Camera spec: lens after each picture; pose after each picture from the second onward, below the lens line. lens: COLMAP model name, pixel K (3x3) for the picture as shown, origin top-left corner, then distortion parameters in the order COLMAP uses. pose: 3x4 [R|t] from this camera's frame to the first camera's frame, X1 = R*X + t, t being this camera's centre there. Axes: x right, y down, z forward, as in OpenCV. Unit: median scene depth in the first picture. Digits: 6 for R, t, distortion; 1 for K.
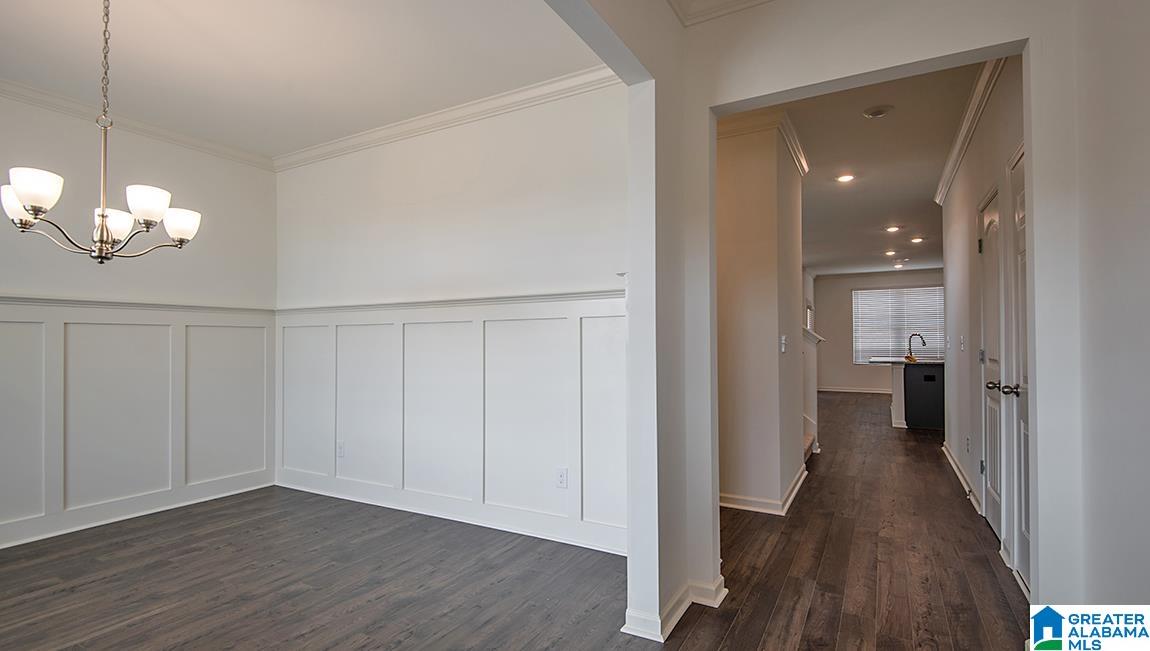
lens RADIAL K [[507.0, 0, 581.2], [0, 507.0, 321.4], [0, 0, 1]] dist [0.021519, -0.000359]
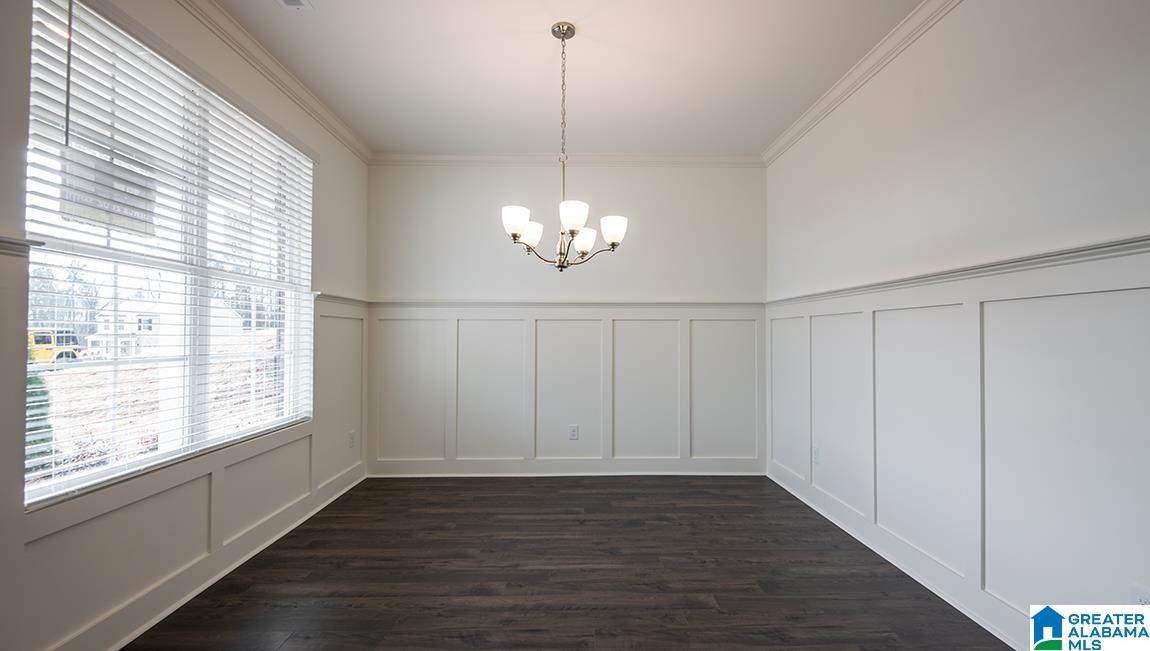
lens RADIAL K [[507.0, 0, 581.2], [0, 507.0, 321.4], [0, 0, 1]] dist [0.021519, -0.000359]
pose [[0.541386, -0.016617, -0.840610, 0.099531], [0.030036, 0.999549, -0.000414, 0.008506], [0.840238, -0.025024, 0.541641, 0.287053]]
